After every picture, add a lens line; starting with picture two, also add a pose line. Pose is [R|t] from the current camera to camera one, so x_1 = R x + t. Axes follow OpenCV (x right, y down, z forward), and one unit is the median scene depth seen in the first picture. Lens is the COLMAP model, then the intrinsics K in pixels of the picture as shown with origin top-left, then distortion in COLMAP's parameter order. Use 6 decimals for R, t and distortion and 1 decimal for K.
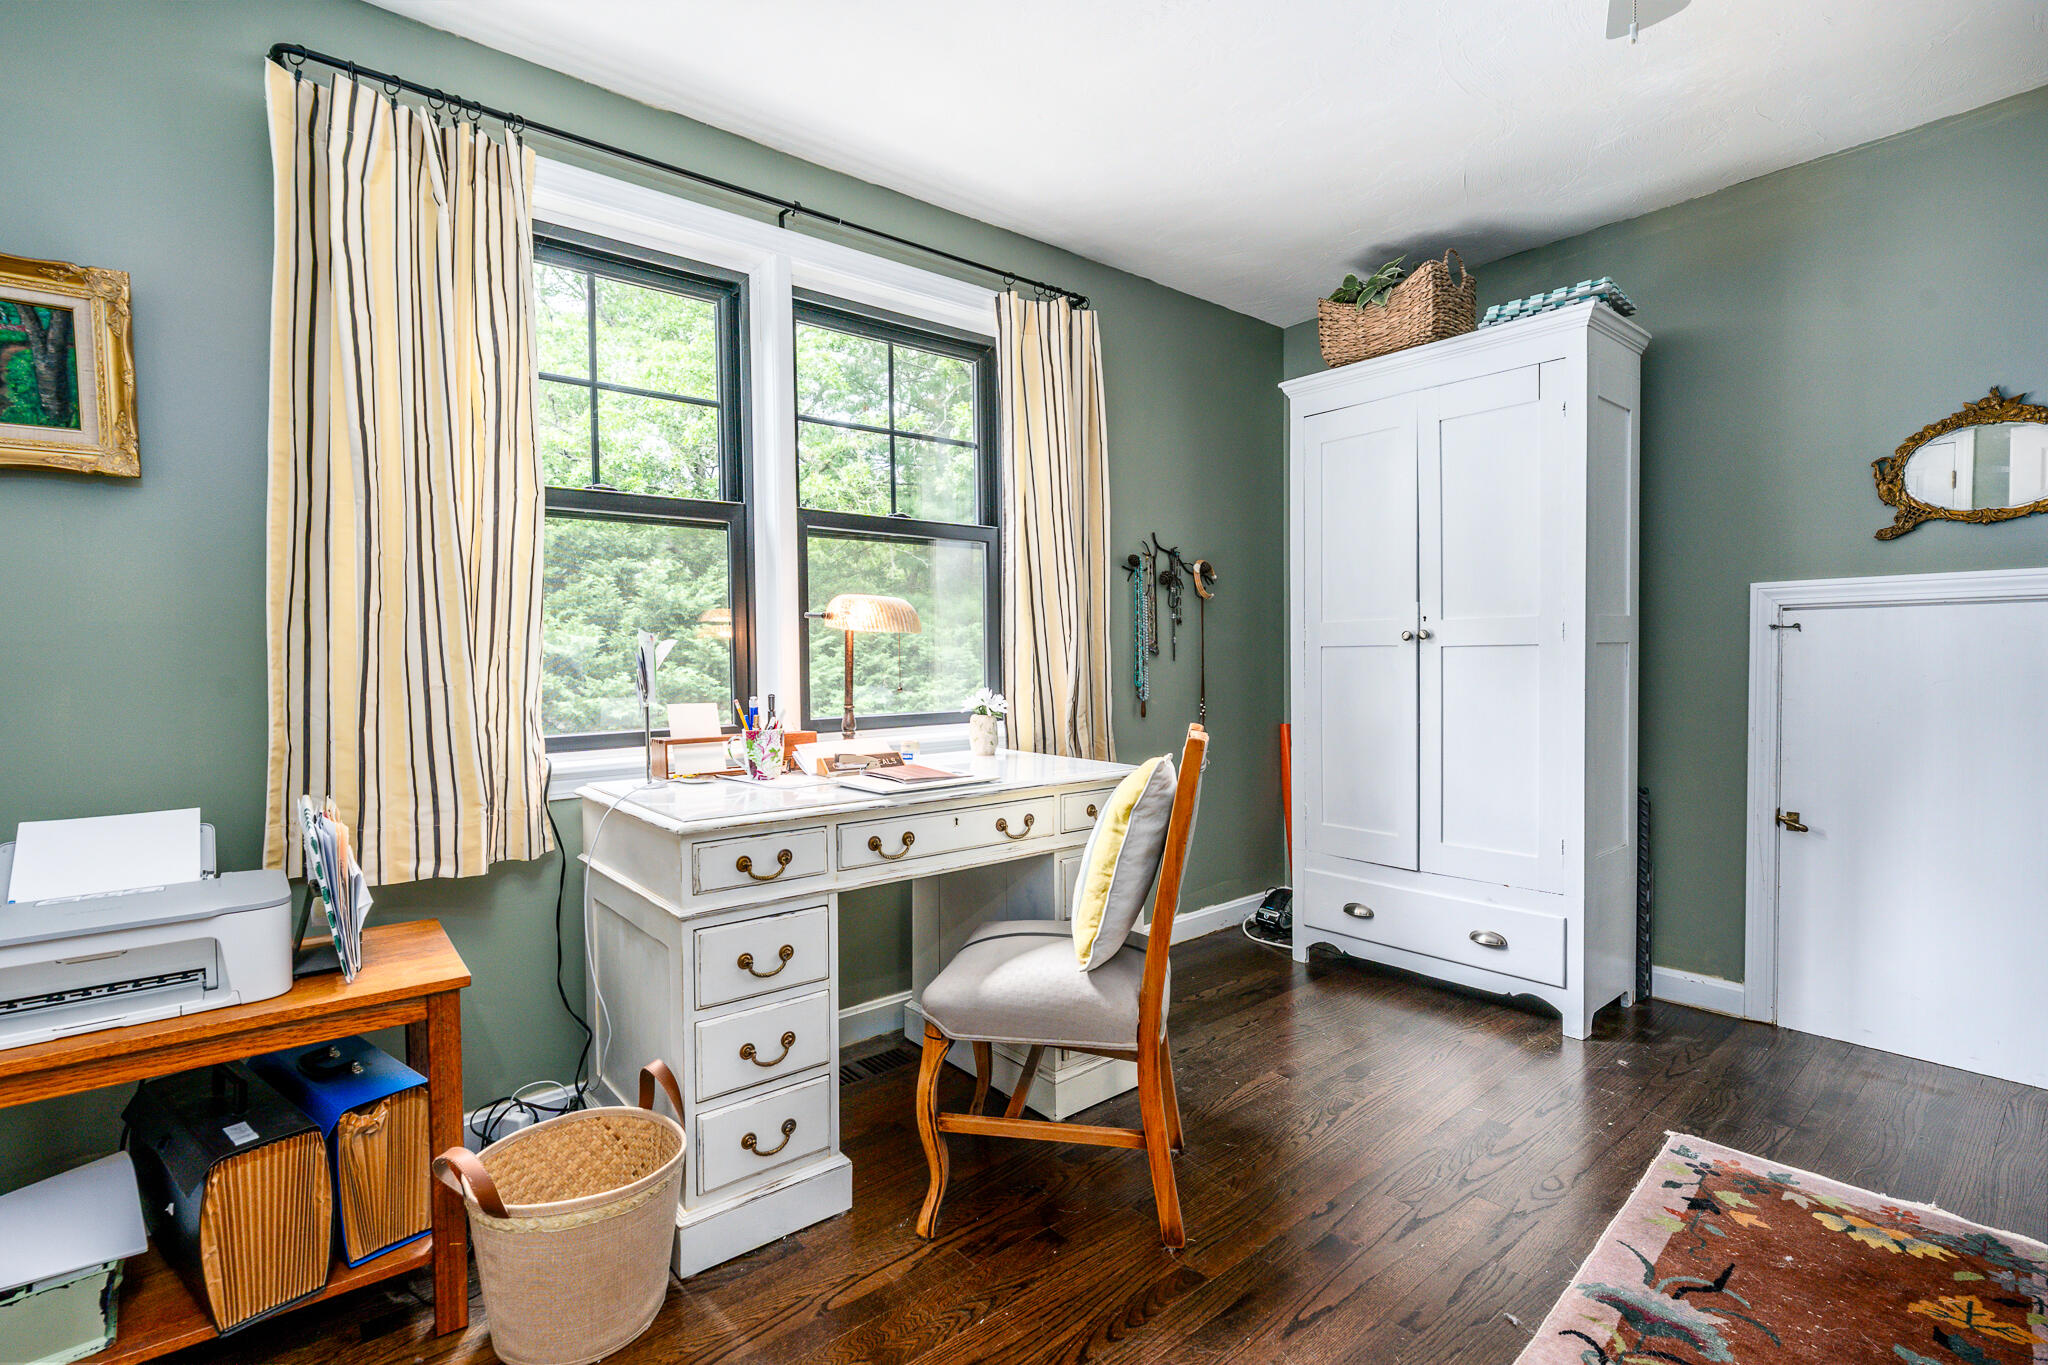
lens RADIAL K [[943.3, 0, 1029.2], [0, 943.3, 660.1], [0, 0, 1]] dist [-0.000591, 0.000061]
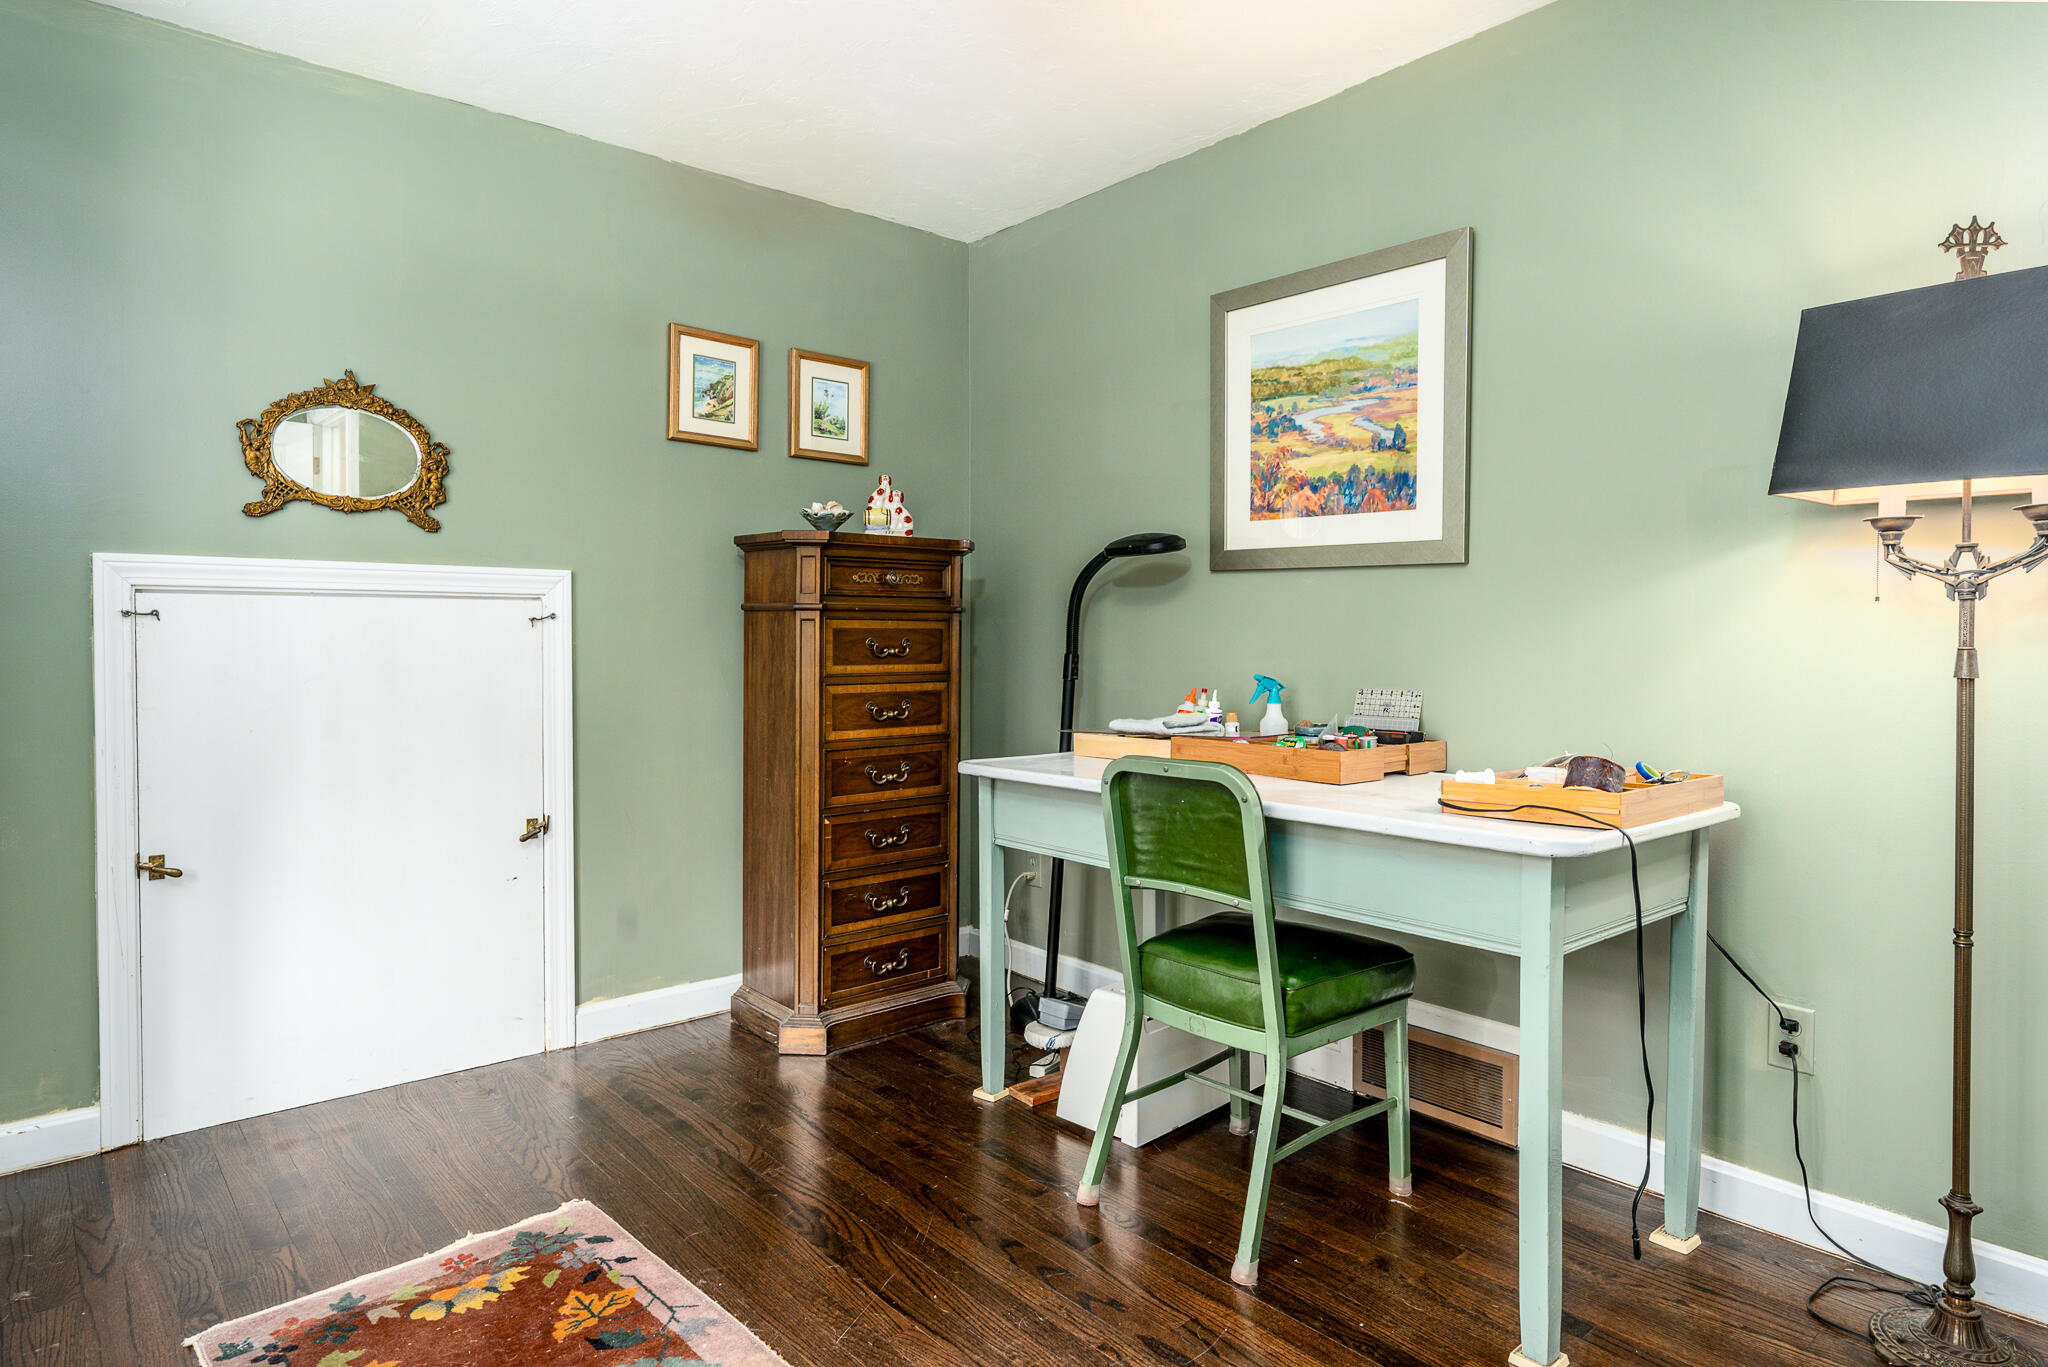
lens RADIAL K [[1147.3, 0, 1021.6], [0, 1147.3, 641.1], [0, 0, 1]] dist [-0.001270, -0.000855]
pose [[0.006922, 0.005744, 0.999960, -0.131875], [0.006586, 0.999962, -0.005790, -0.003582], [-0.999954, 0.006625, 0.006883, 0.308715]]
